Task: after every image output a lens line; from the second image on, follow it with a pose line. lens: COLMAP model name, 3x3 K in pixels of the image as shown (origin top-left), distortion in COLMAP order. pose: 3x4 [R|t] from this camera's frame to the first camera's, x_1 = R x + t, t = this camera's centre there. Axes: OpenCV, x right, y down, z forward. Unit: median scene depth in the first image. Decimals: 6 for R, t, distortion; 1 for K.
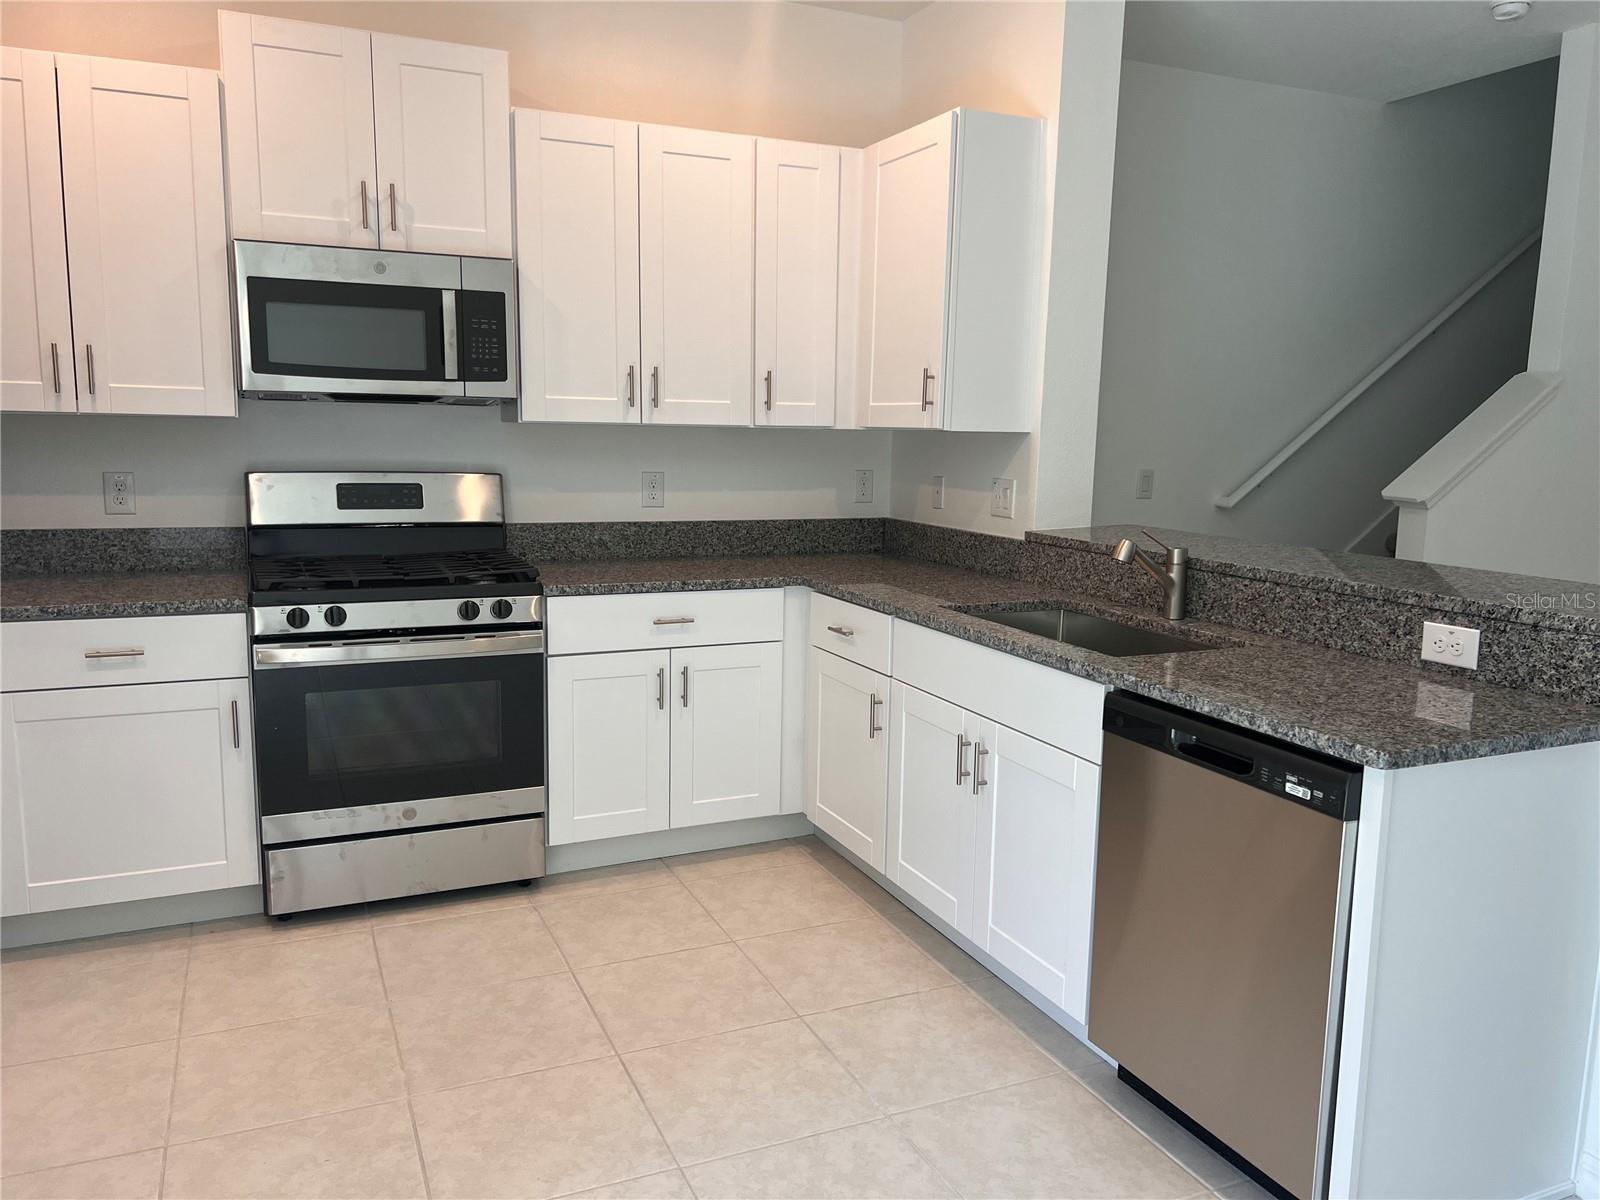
lens RADIAL K [[1204.8, 0, 800.0], [0, 1204.8, 600.0], [0, 0, 1]] dist [0.072503, -0.072594]
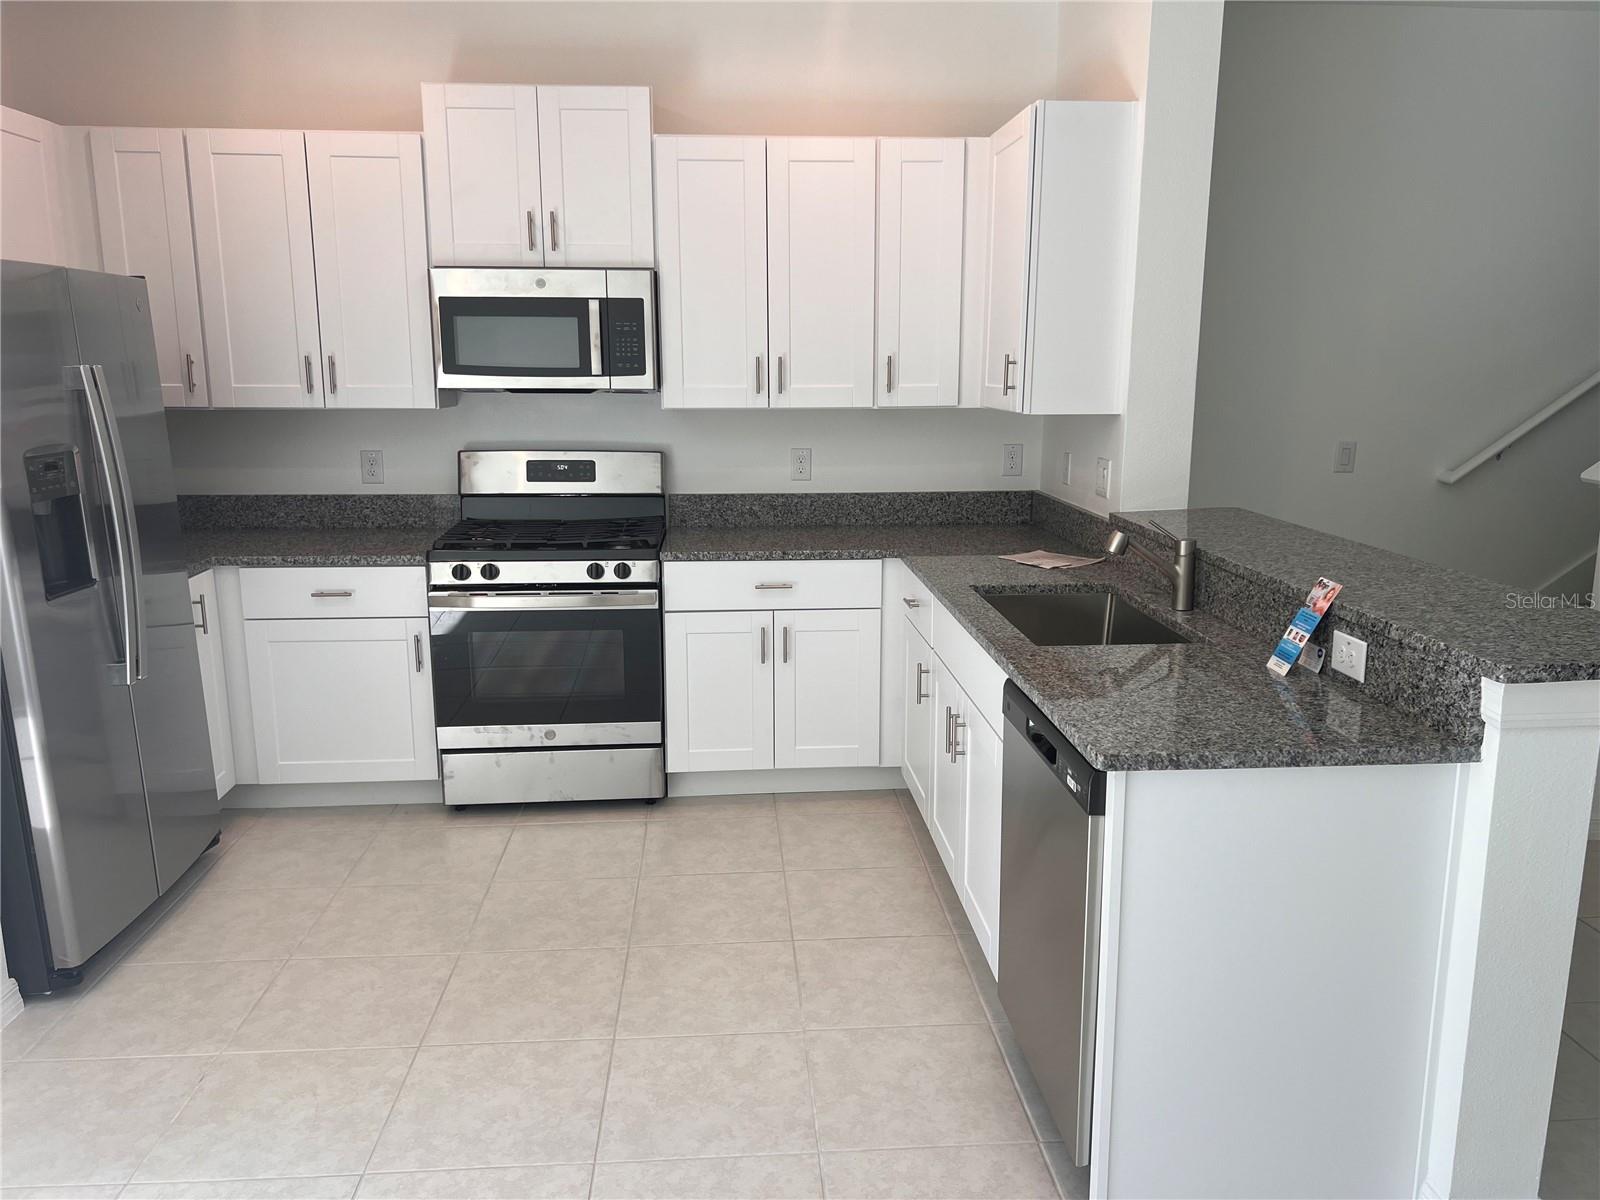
lens RADIAL K [[1199.5, 0, 797.4], [0, 1199.5, 592.5], [0, 0, 1]] dist [0.089263, -0.100384]
pose [[0.938703, 0.046782, -0.341539, 0.315341], [-0.032534, 0.998349, 0.047331, -0.032164], [0.343189, -0.033318, 0.938675, -0.047193]]
